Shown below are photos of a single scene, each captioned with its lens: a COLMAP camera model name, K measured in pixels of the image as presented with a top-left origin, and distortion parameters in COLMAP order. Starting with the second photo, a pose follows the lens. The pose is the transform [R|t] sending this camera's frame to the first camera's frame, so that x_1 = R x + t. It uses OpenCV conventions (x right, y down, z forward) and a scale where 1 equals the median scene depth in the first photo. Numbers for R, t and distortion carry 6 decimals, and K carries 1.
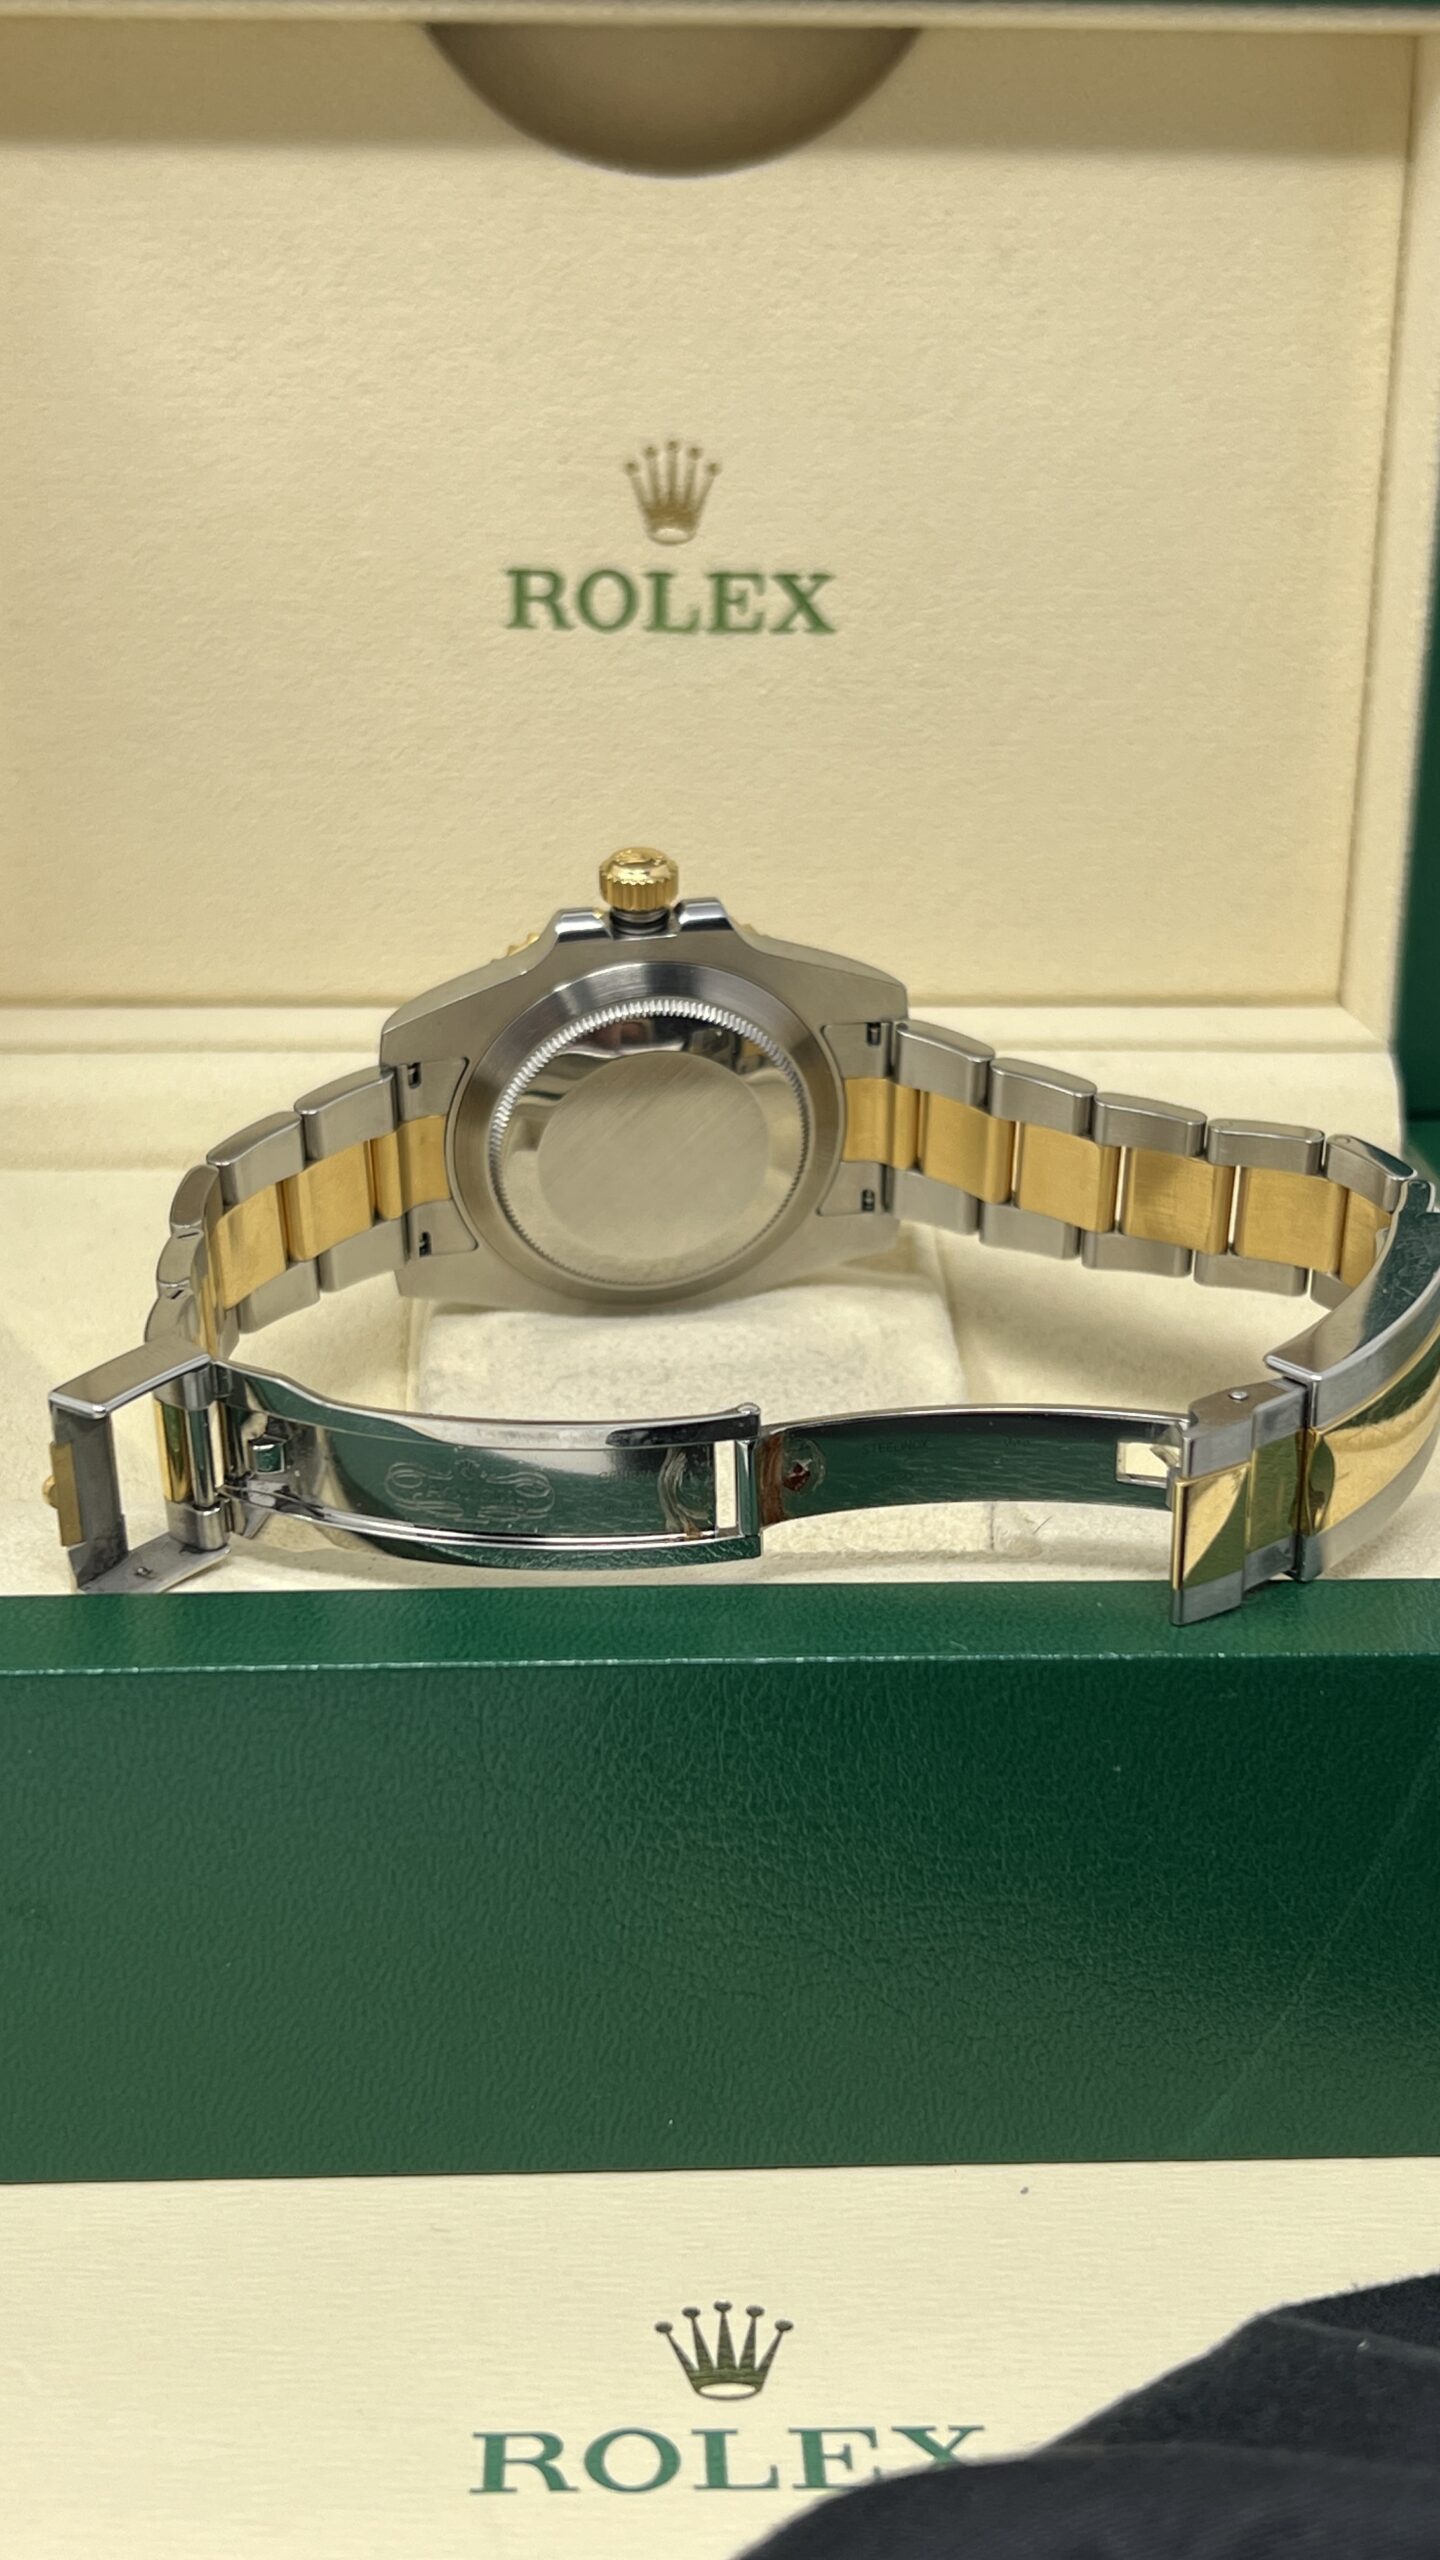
lens RADIAL K [[3201.7, 0, 751.5], [0, 3201.7, 1291.4], [0, 0, 1]] dist [0.188887, -0.640144]
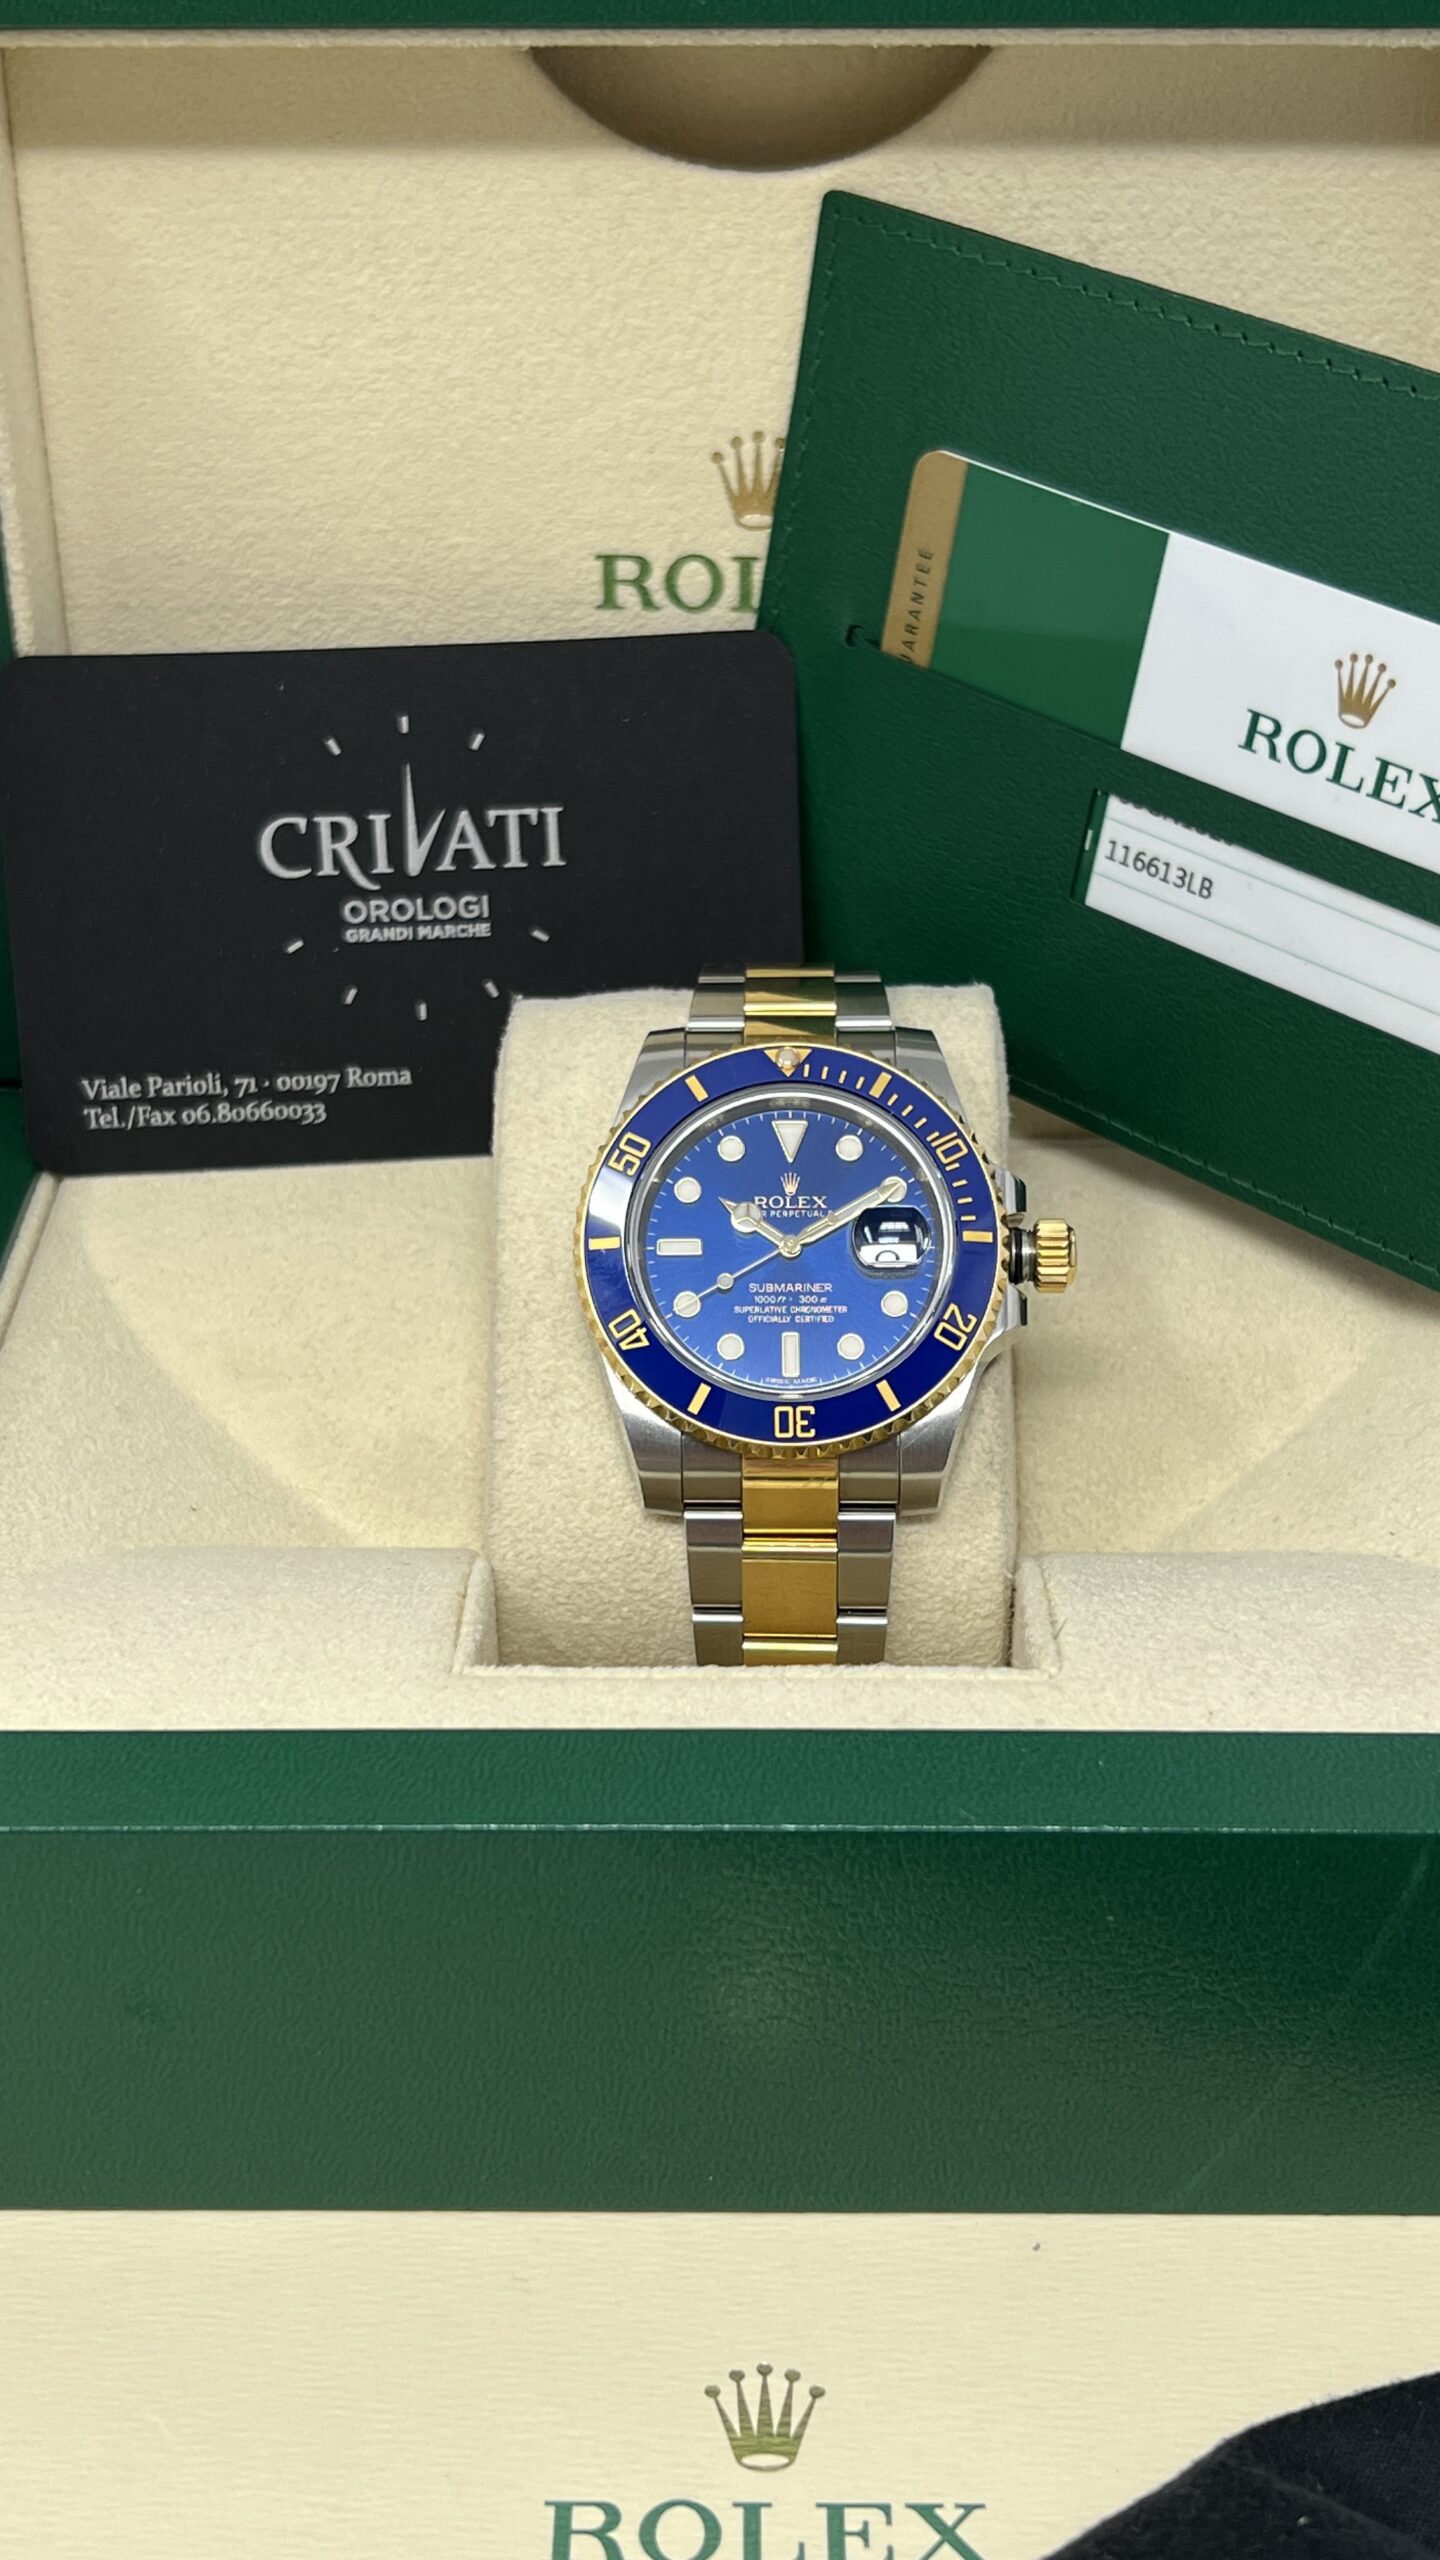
lens RADIAL K [[3187.0, 0, 731.1], [0, 3187.0, 1267.3], [0, 0, 1]] dist [0.217308, -0.721753]
pose [[0.998608, 0.013516, -0.050985, 0.022197], [-0.003992, 0.983206, 0.182456, -0.190951], [0.052595, -0.181999, 0.981891, -0.036423]]
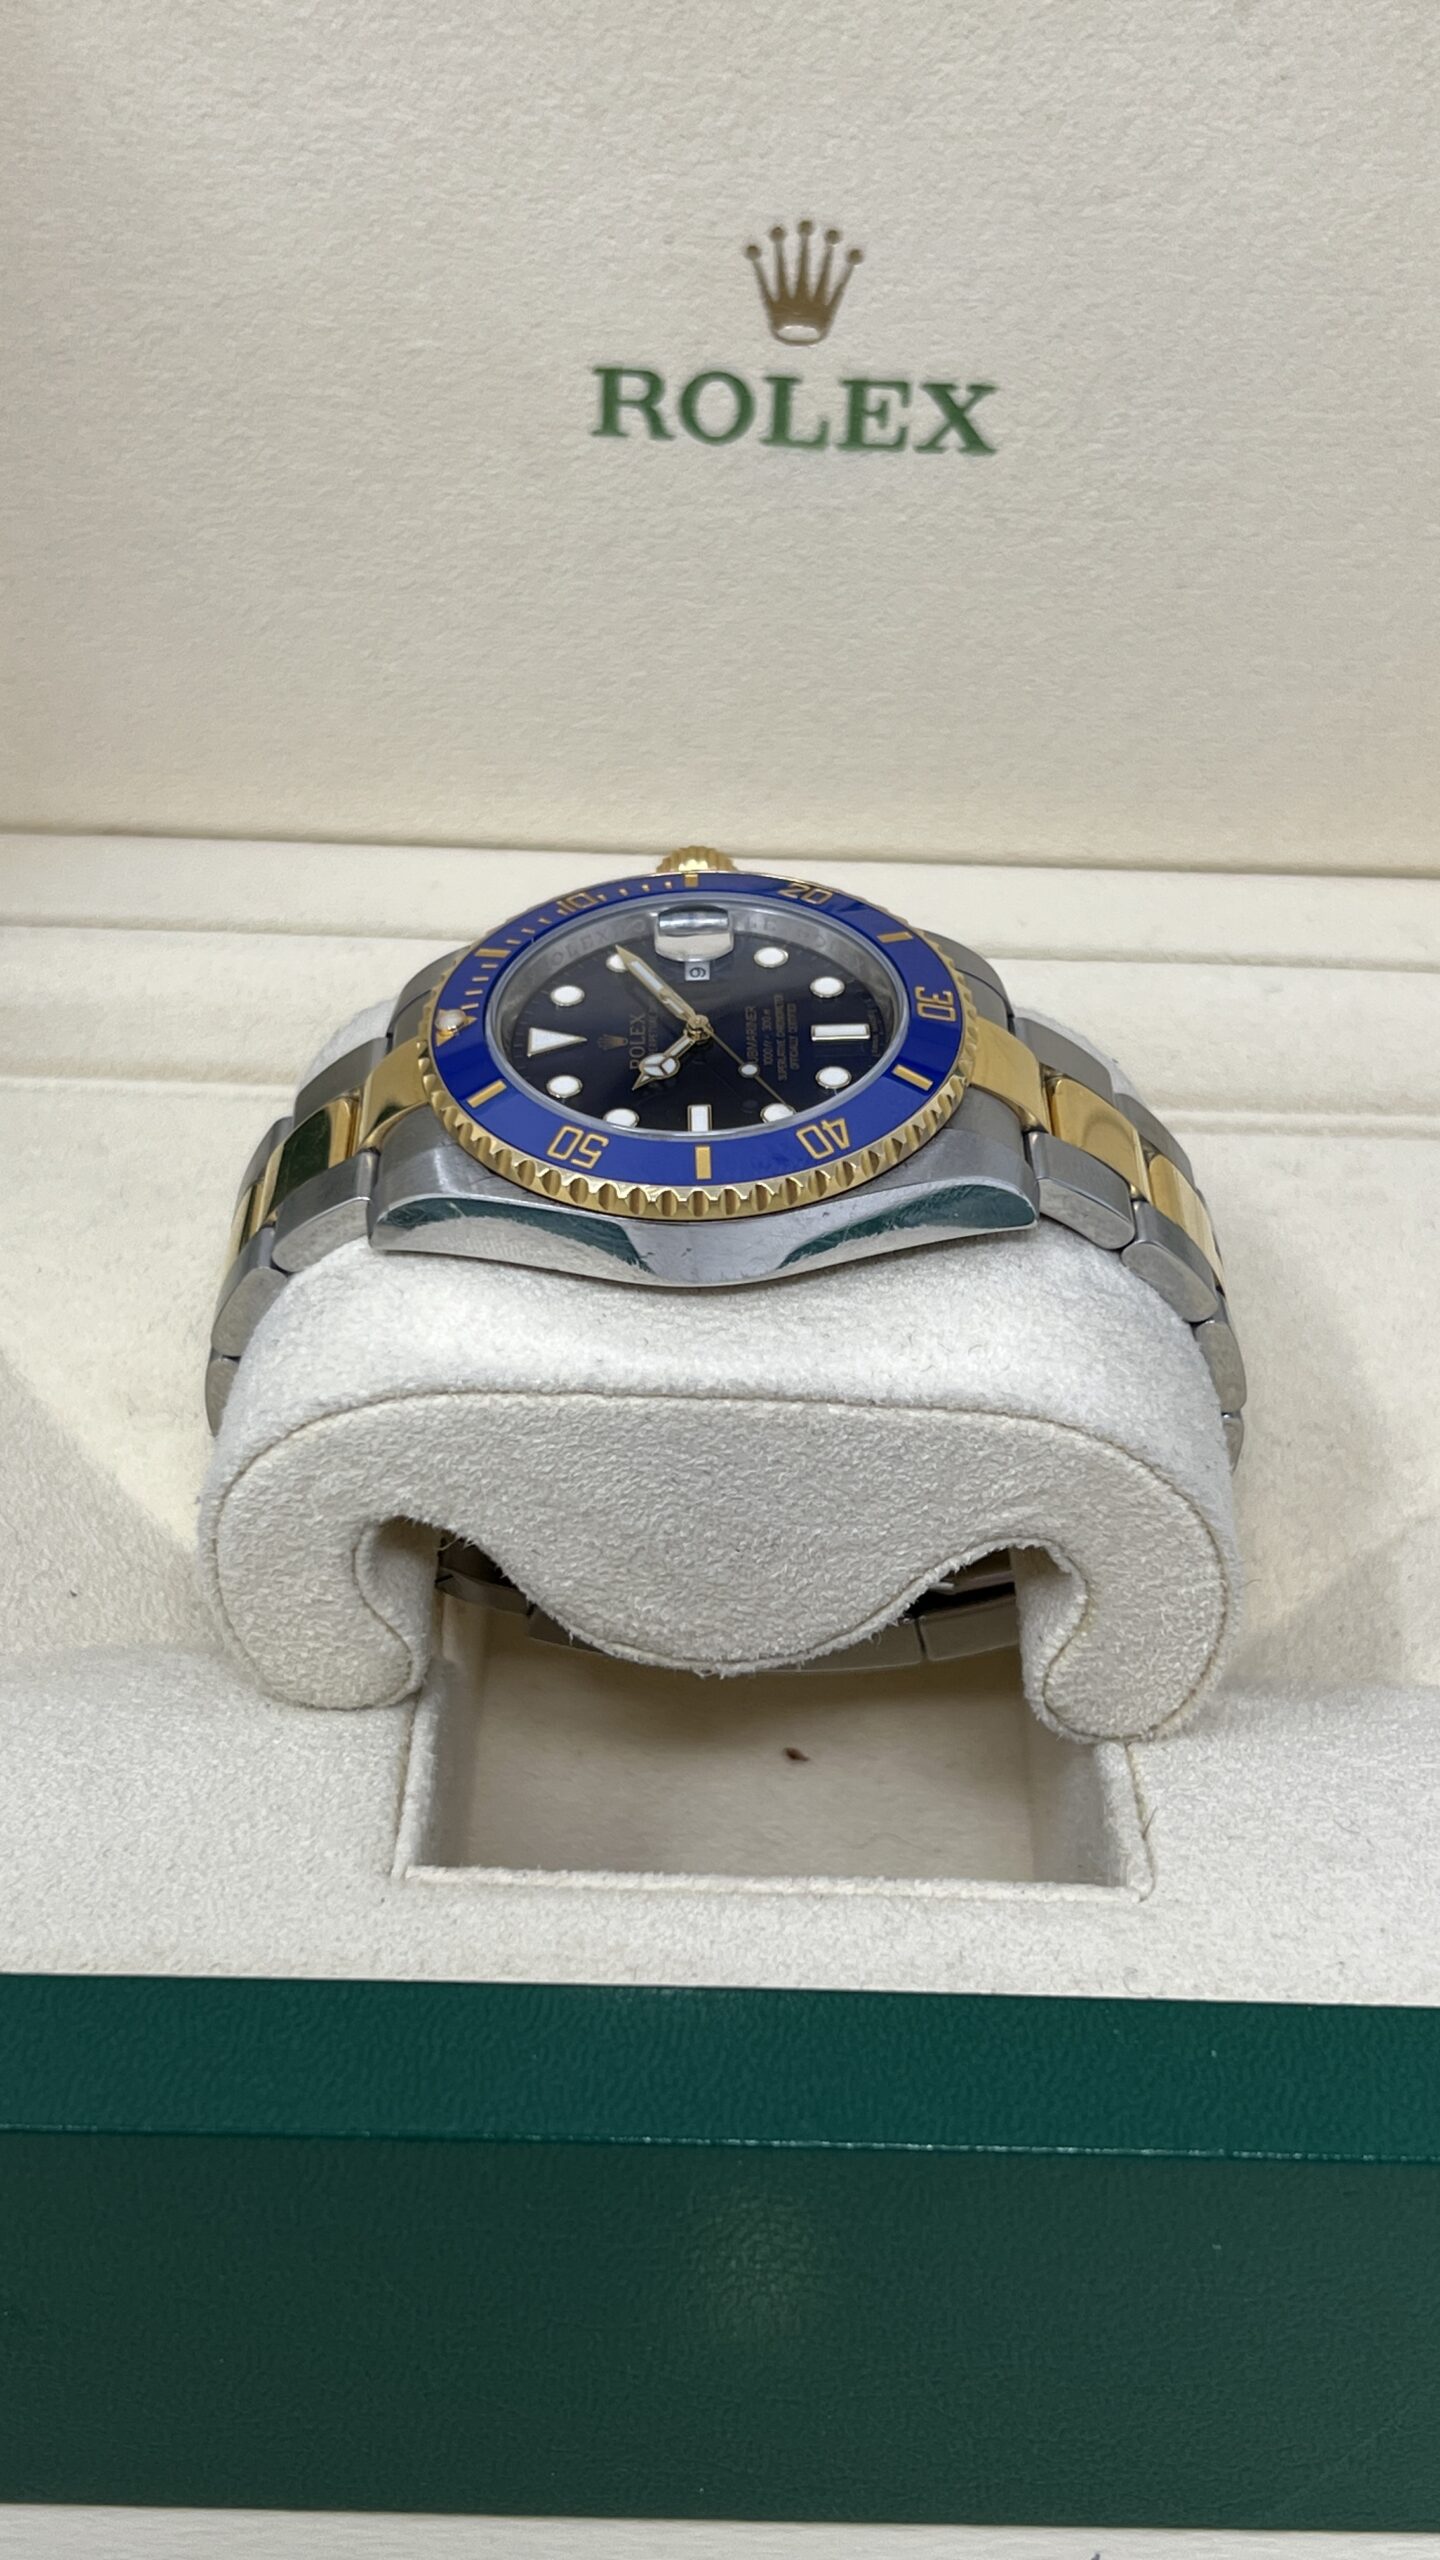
lens RADIAL K [[3201.7, 0, 751.5], [0, 3201.7, 1291.4], [0, 0, 1]] dist [0.188887, -0.640144]
pose [[0.998710, 0.046992, -0.019214, -0.010032], [-0.038907, 0.951575, 0.304945, -0.256633], [0.032614, -0.303804, 0.952176, 0.160466]]
